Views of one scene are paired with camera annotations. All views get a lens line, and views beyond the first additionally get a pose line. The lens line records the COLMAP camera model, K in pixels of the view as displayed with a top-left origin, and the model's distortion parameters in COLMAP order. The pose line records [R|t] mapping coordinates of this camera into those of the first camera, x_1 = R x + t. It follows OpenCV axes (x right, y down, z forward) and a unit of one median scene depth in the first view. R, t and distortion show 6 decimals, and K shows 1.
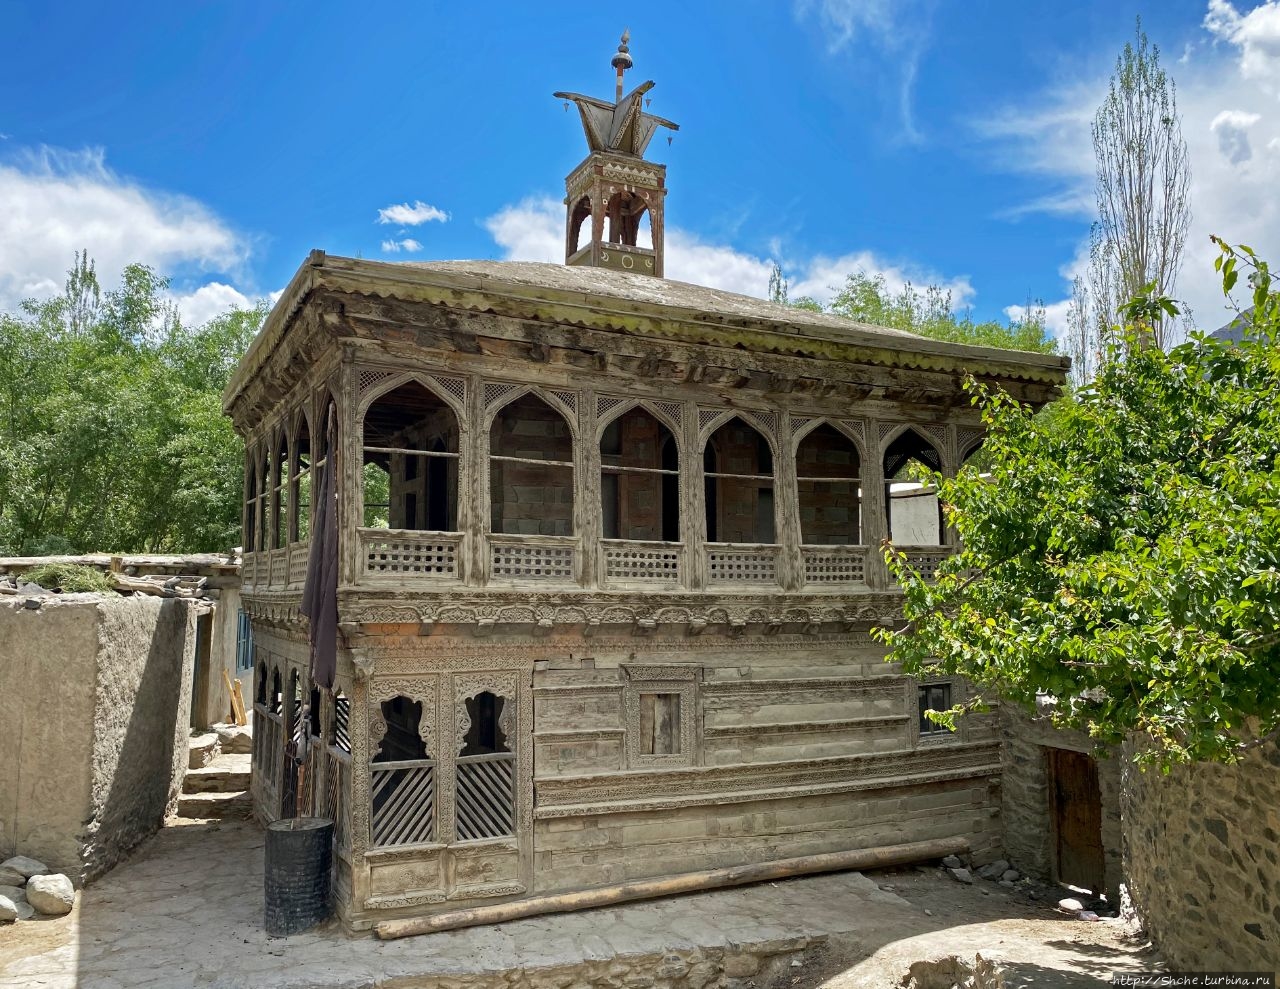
lens RADIAL K [[1077.1, 0, 641.4], [0, 1077.1, 481.9], [0, 0, 1]] dist [0.035469, -0.016192]
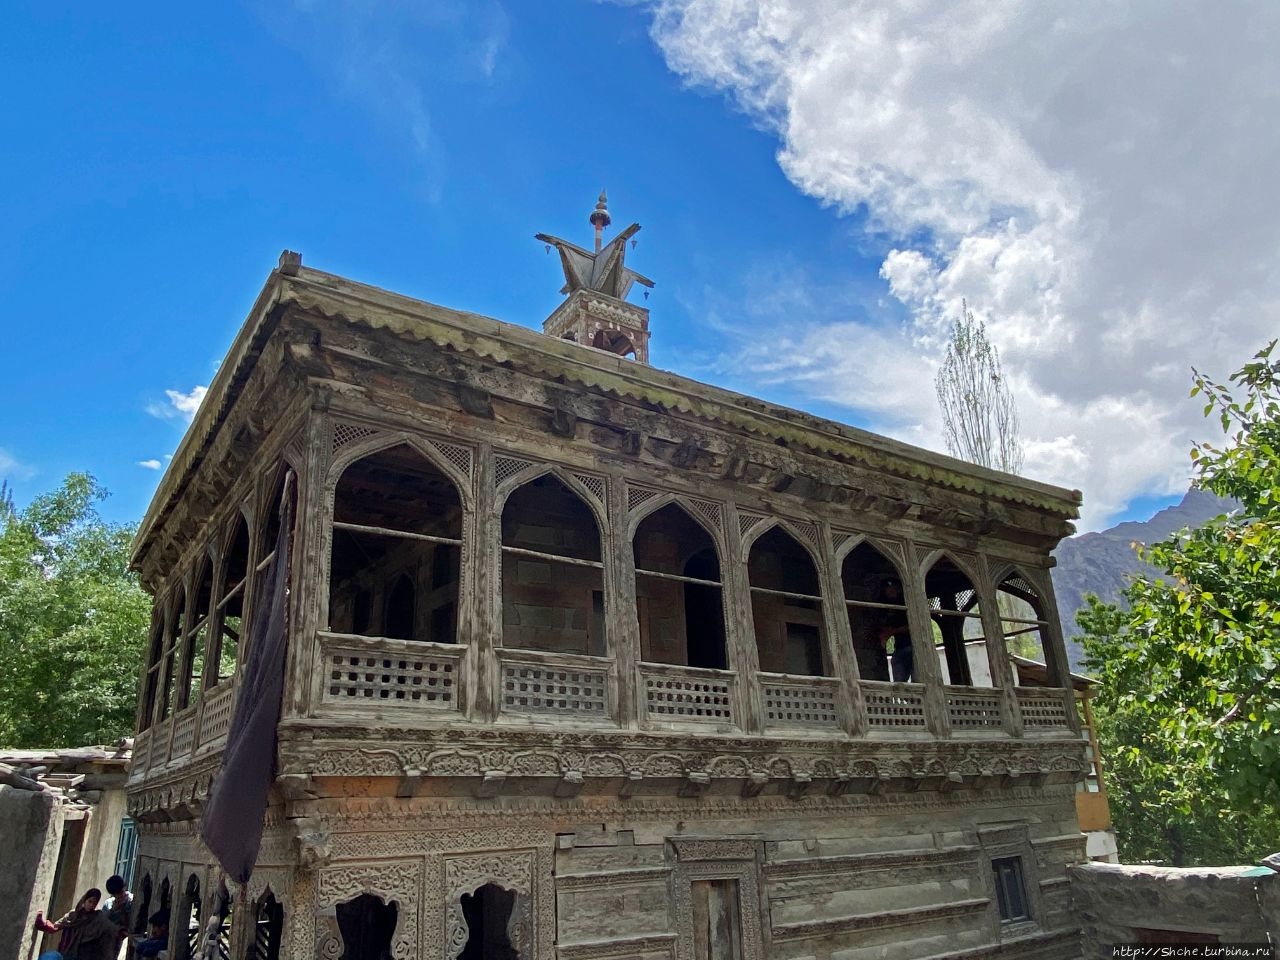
lens RADIAL K [[905.1, 0, 661.7], [0, 905.1, 477.6], [0, 0, 1]] dist [0.026681, -0.037362]
pose [[0.988684, 0.011564, 0.149566, -0.115972], [0.027903, 0.965448, -0.259098, 0.090552], [-0.147394, 0.260339, 0.954201, 0.336584]]
